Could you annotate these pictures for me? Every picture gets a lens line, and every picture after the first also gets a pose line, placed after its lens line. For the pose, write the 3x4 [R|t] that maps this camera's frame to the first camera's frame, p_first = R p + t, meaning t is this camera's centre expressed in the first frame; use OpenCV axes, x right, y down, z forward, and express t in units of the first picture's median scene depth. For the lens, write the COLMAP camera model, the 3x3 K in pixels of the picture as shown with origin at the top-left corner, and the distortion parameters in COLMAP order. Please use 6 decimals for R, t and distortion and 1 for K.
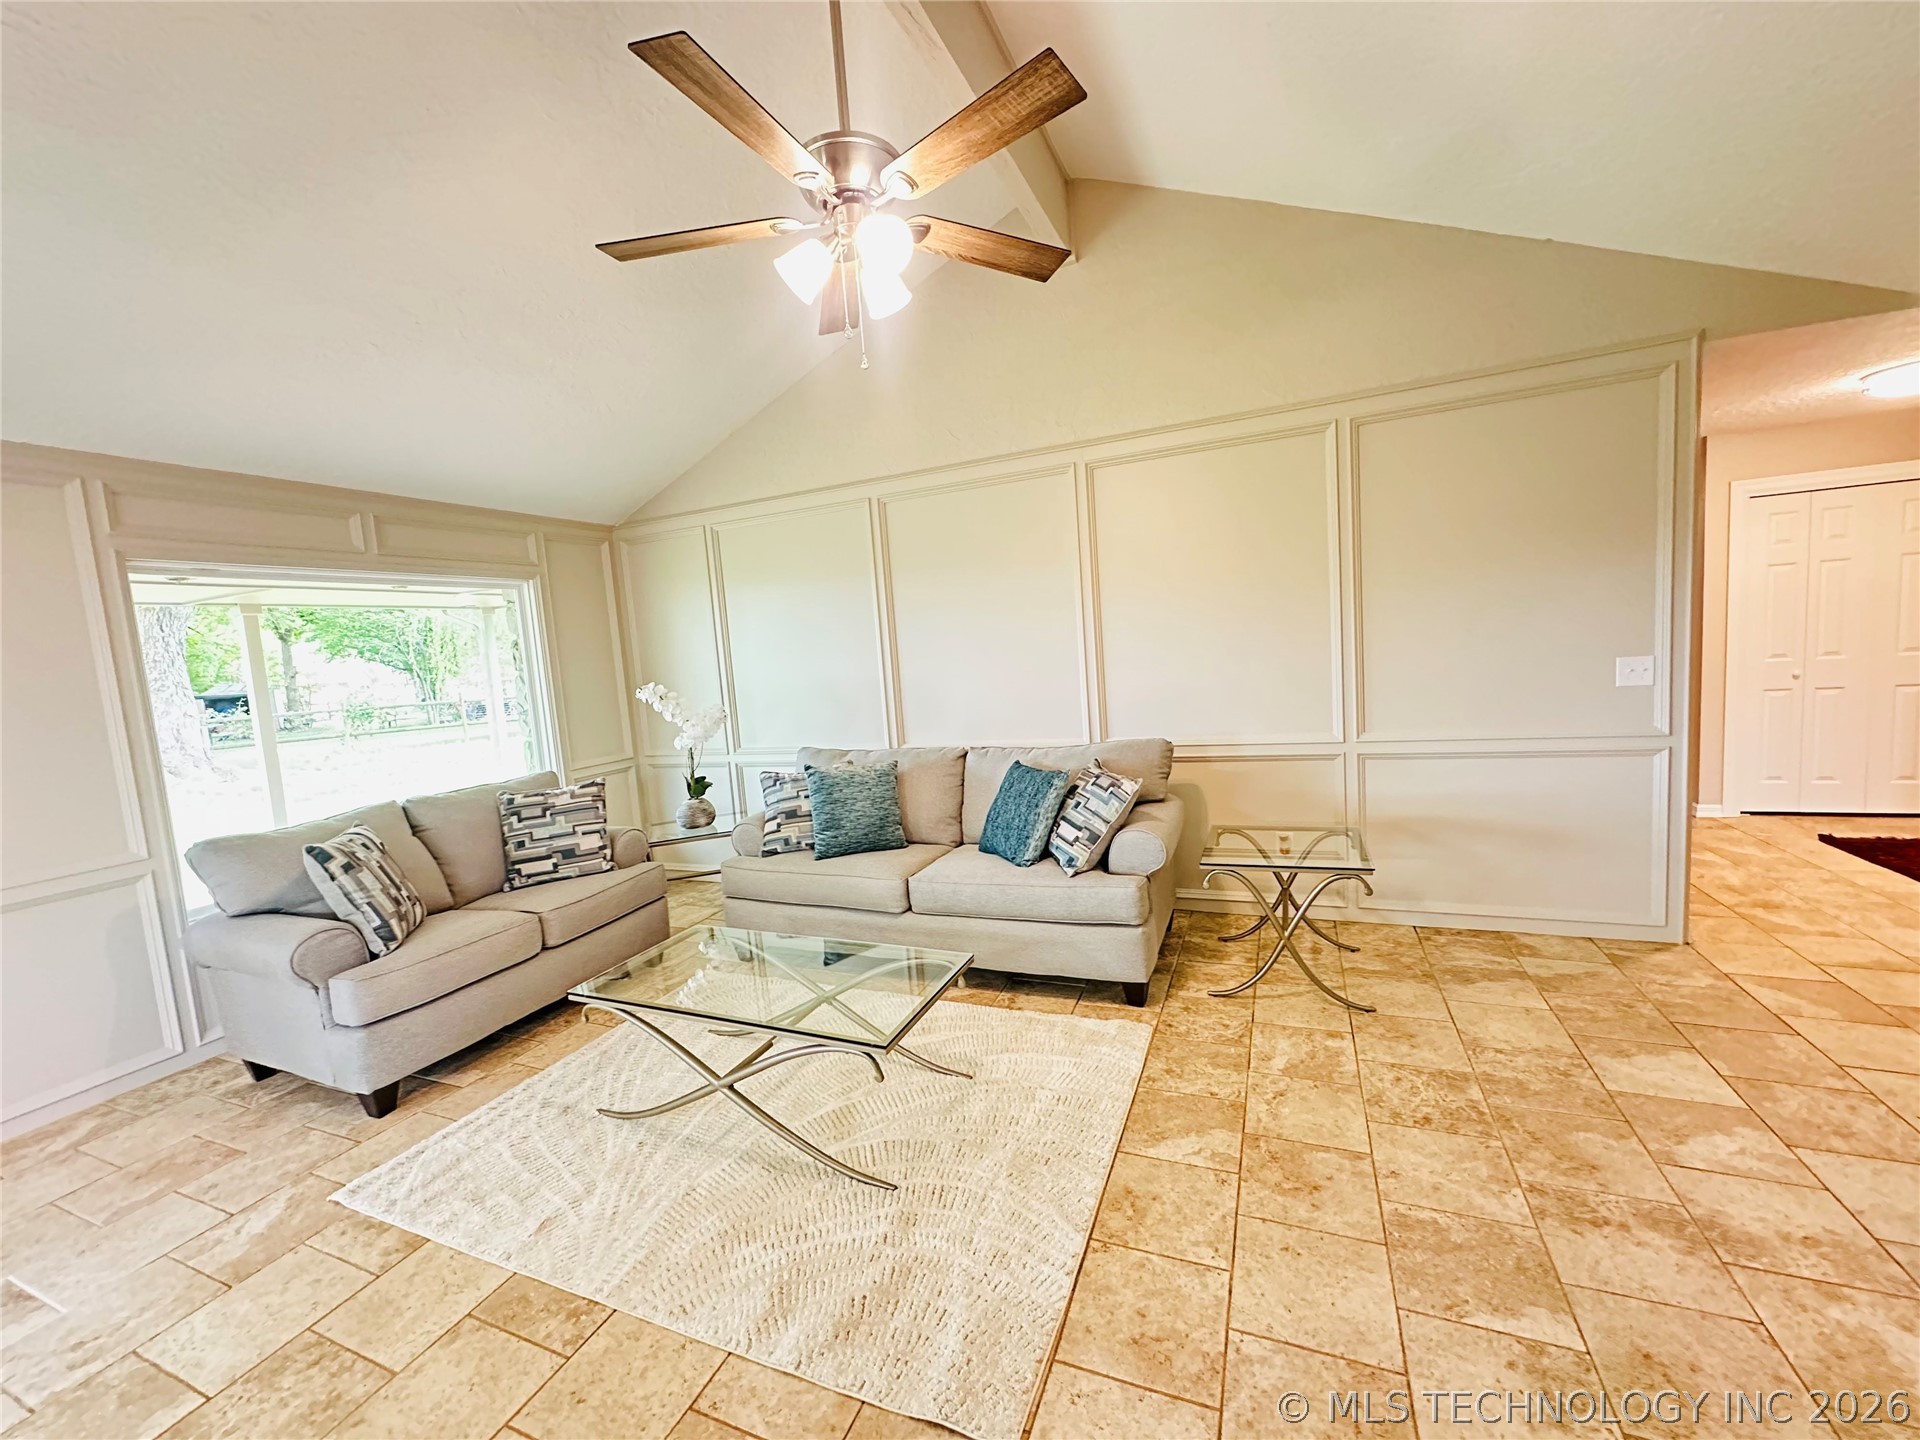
lens RADIAL K [[763.9, 0, 960.0], [0, 763.9, 720.0], [0, 0, 1]] dist [-0.000673, 0.000601]
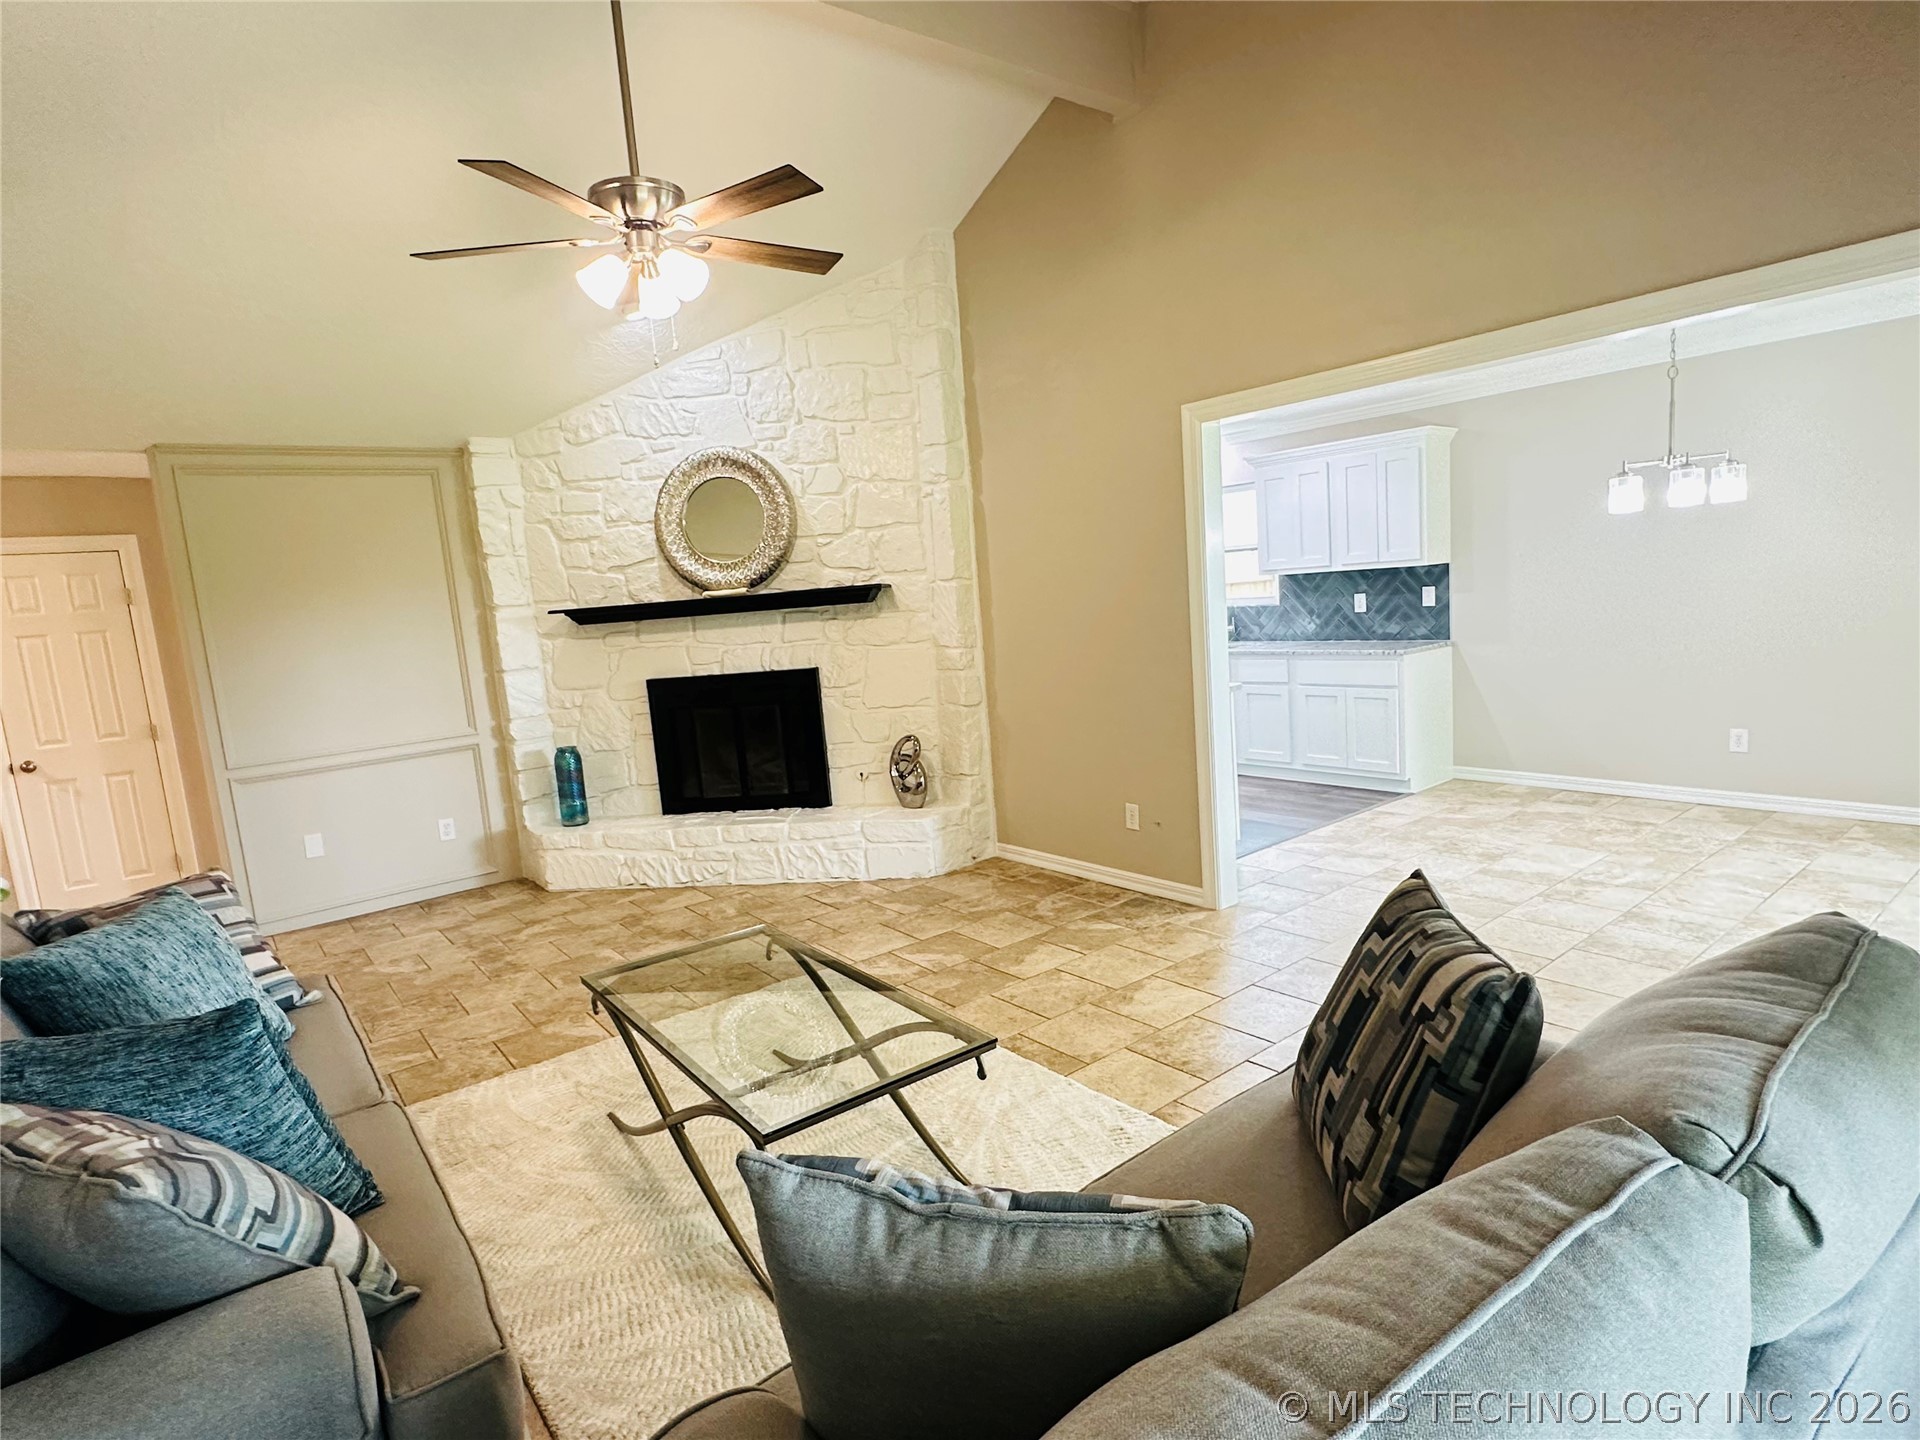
lens RADIAL K [[1012.1, 0, 952.5], [0, 1012.1, 726.1], [0, 0, 1]] dist [-0.003731, -0.000196]
pose [[-0.861183, 0.073973, 0.502884, -0.903111], [0.190618, 0.964150, 0.184606, -0.095642], [-0.471200, 0.254838, -0.844410, 1.614981]]
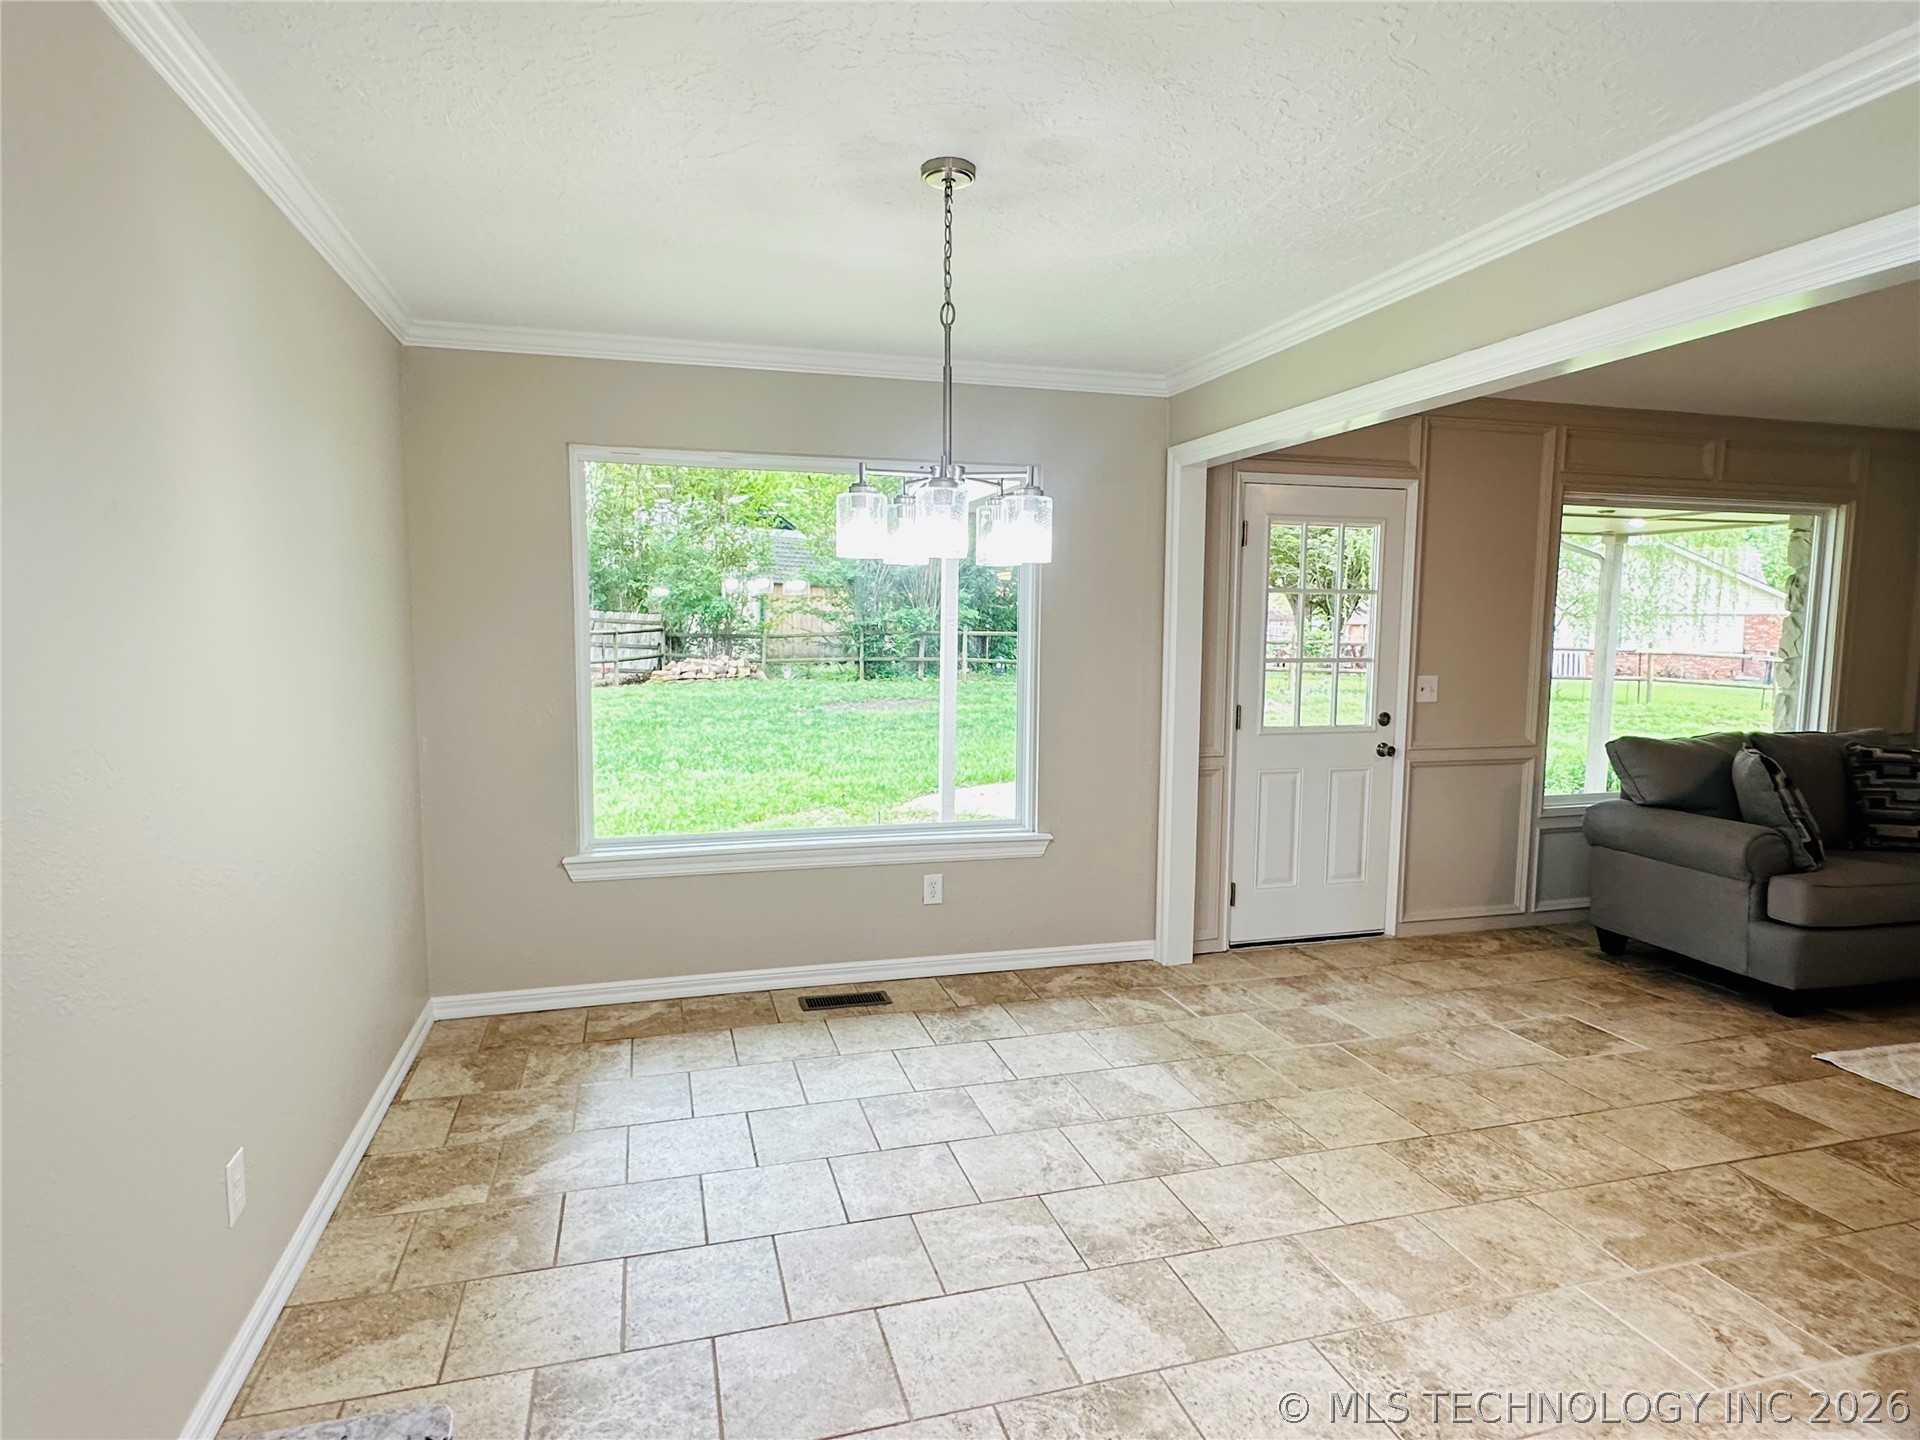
lens RADIAL K [[1079.4, 0, 955.4], [0, 1079.4, 731.9], [0, 0, 1]] dist [-0.001852, 0.001186]
pose [[0.622683, 0.156817, -0.766599, -0.381283], [-0.128819, 0.986889, 0.097245, 0.127323], [0.771798, 0.038200, 0.634720, -0.851376]]
